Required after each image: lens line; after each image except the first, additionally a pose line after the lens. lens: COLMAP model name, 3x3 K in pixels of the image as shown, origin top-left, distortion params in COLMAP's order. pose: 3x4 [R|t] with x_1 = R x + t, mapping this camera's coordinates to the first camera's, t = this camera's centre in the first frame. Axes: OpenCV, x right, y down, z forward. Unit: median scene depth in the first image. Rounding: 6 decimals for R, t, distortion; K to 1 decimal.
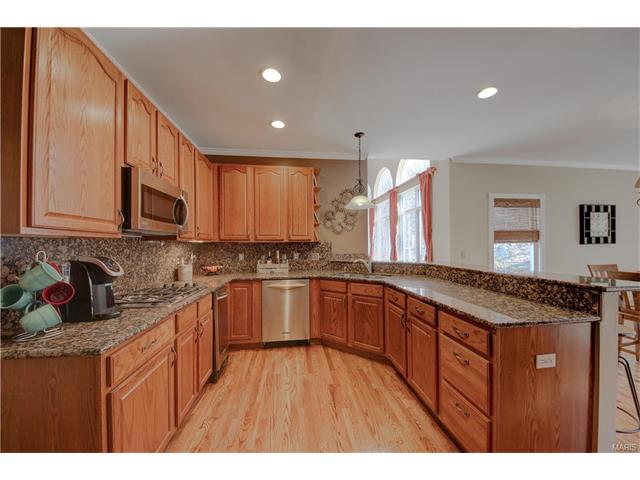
lens RADIAL K [[245.3, 0, 322.5], [0, 245.3, 242.4], [0, 0, 1]] dist [-0.001662, -0.002847]
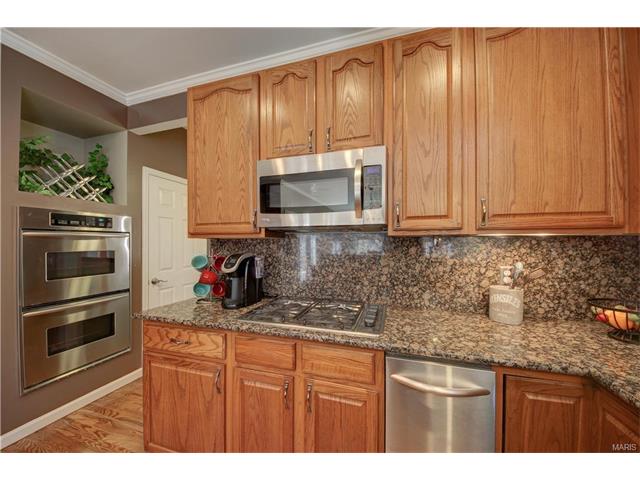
lens RADIAL K [[245.3, 0, 321.3], [0, 245.3, 241.0], [0, 0, 1]] dist [-0.001662, -0.002847]
pose [[-0.408334, 0.008172, -0.912796, -0.002589], [0.017519, 0.999846, 0.001114, -0.000060], [0.912665, -0.015536, -0.408414, 1.203686]]
